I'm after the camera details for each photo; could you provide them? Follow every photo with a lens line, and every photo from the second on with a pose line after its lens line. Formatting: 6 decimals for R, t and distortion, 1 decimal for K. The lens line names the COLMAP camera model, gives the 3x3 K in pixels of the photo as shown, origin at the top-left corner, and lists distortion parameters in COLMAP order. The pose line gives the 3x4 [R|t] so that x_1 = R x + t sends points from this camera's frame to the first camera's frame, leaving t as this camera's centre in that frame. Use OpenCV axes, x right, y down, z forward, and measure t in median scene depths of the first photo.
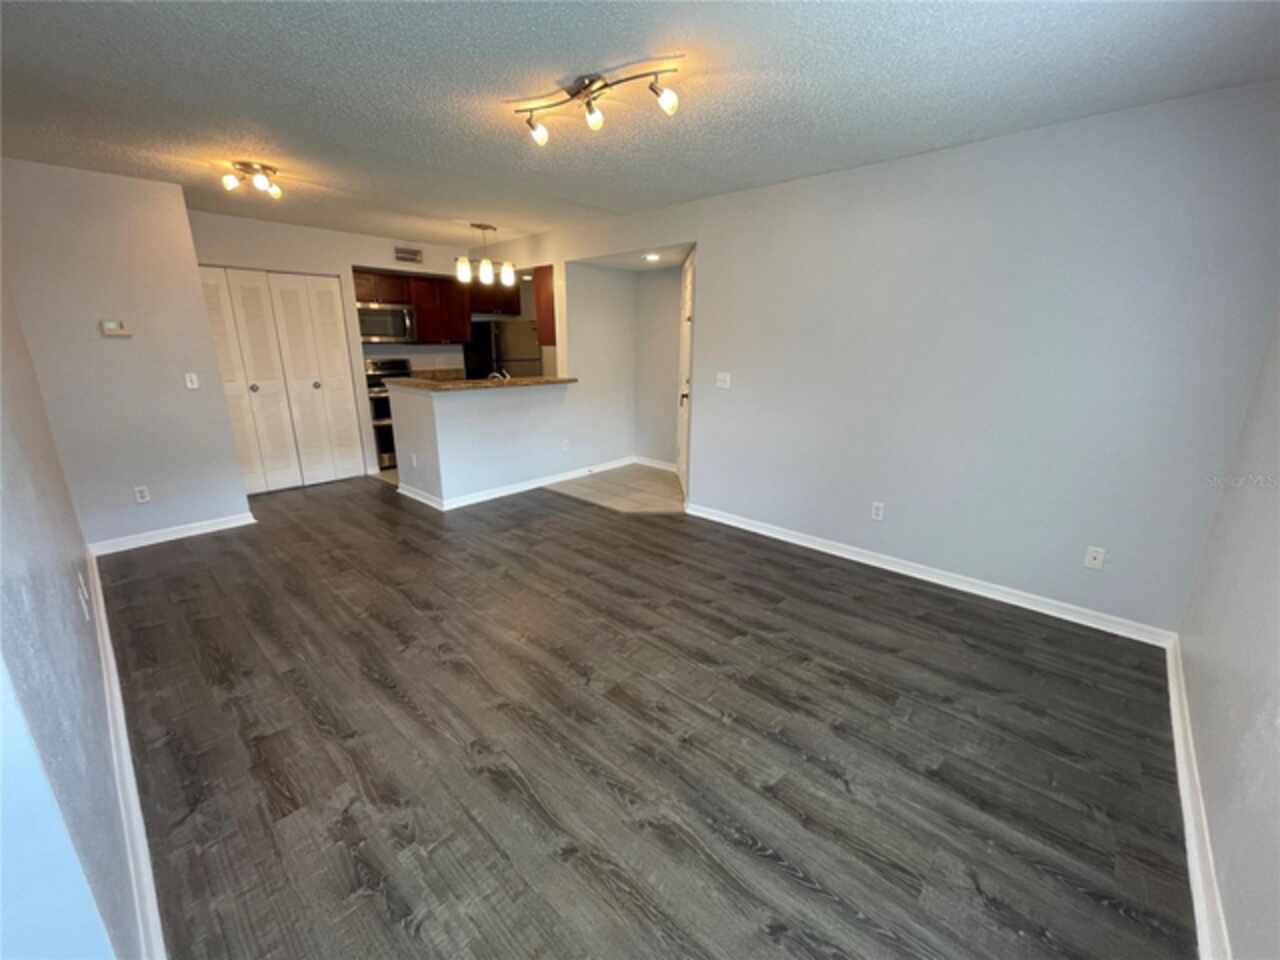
lens RADIAL K [[515.6, 0, 637.2], [0, 515.6, 479.9], [0, 0, 1]] dist [0.001666, 0.000399]
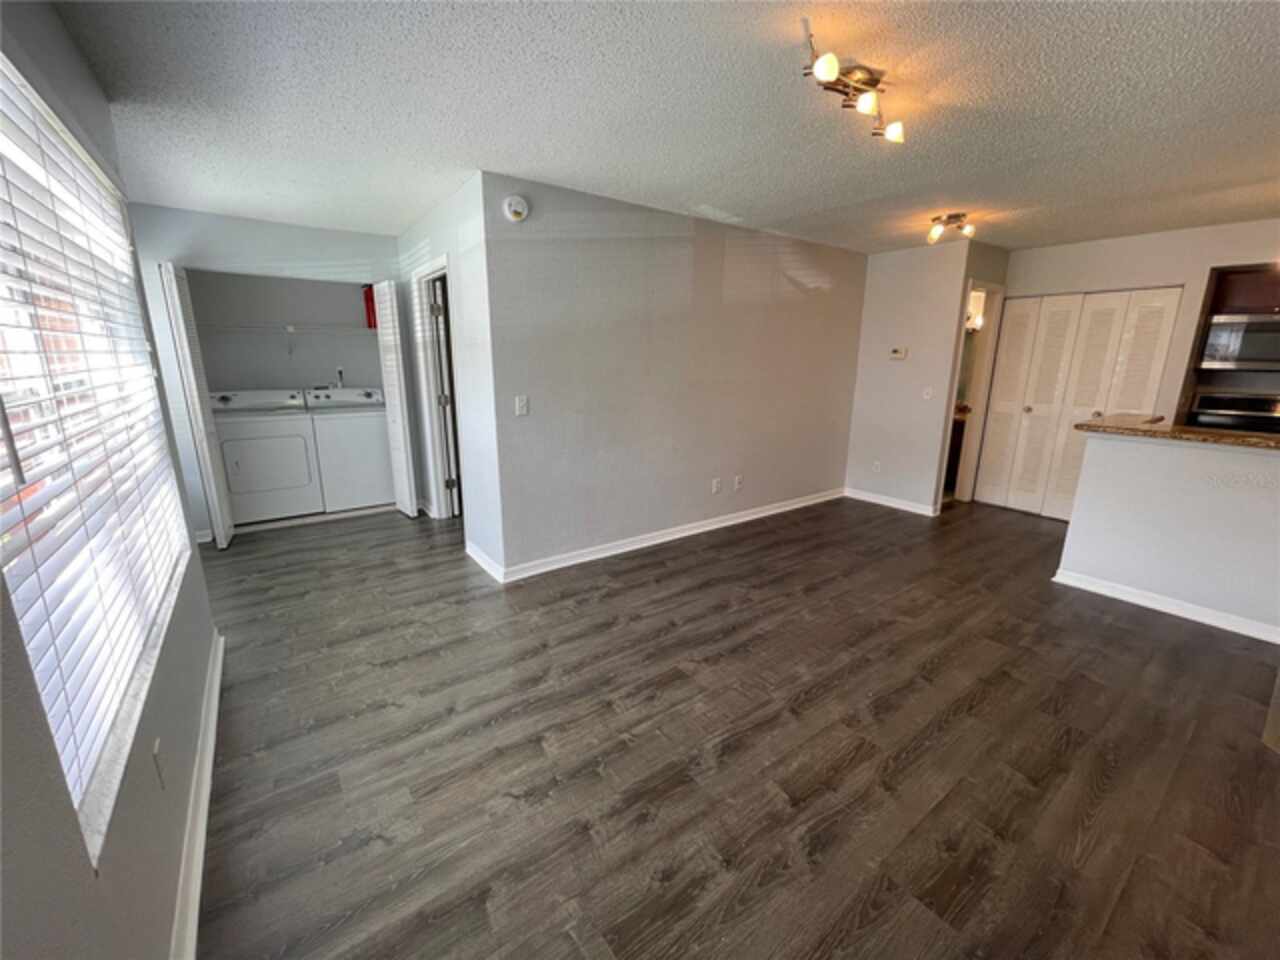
lens RADIAL K [[515.6, 0, 637.2], [0, 515.6, 479.9], [0, 0, 1]] dist [0.001666, 0.000399]
pose [[-0.188538, 0.224511, -0.956059, 0.894618], [-0.272690, 0.923268, 0.270586, -0.236456], [0.943448, 0.311723, -0.112849, 0.867835]]
